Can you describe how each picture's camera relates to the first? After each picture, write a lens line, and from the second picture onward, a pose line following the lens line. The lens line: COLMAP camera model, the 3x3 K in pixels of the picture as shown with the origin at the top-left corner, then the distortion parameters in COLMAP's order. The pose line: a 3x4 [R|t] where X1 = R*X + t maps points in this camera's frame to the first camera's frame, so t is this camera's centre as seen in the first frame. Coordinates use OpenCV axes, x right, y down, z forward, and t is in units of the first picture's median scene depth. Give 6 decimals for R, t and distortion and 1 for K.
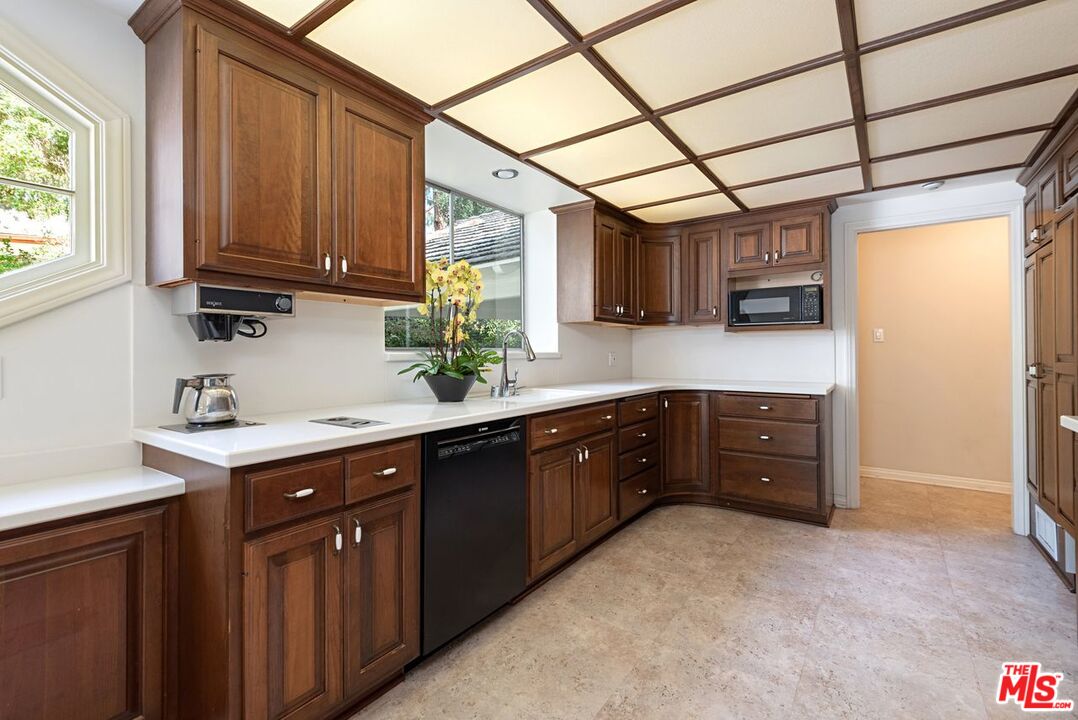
lens RADIAL K [[475.6, 0, 539.0], [0, 475.6, 353.3], [0, 0, 1]] dist [0.018183, -0.000991]
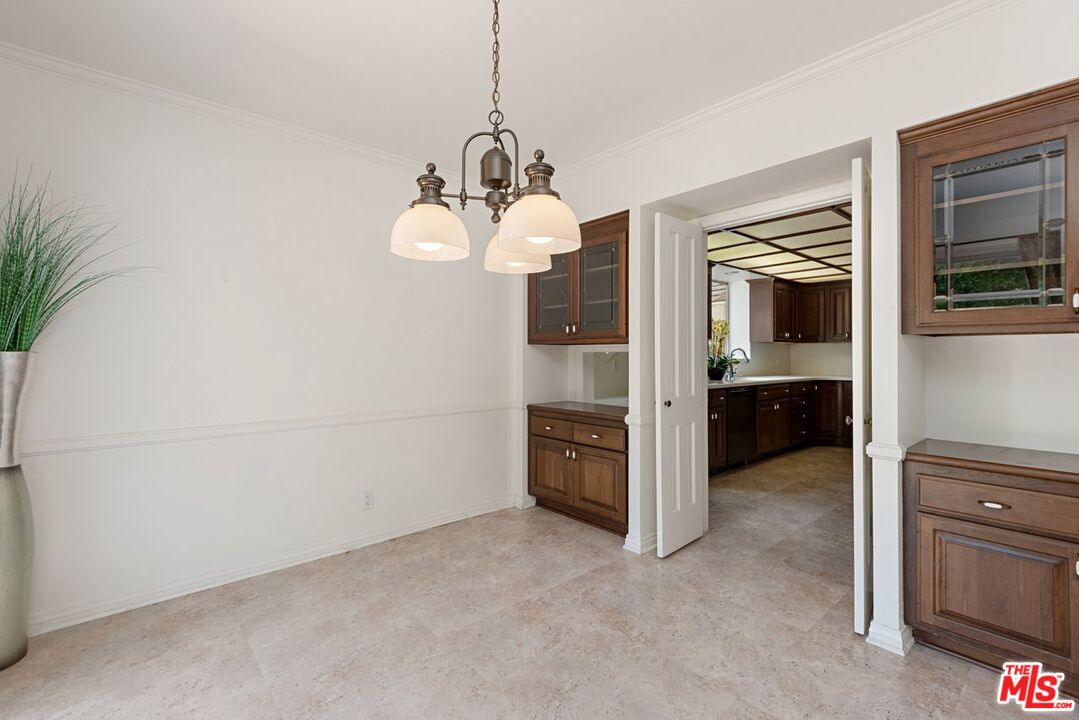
lens RADIAL K [[476.1, 0, 542.3], [0, 476.1, 361.9], [0, 0, 1]] dist [0.018183, -0.000991]
pose [[0.975137, -0.000031, -0.221603, -0.323214], [0.000476, 0.999998, 0.001956, 0.006307], [0.221603, -0.002013, 0.975135, -0.940038]]
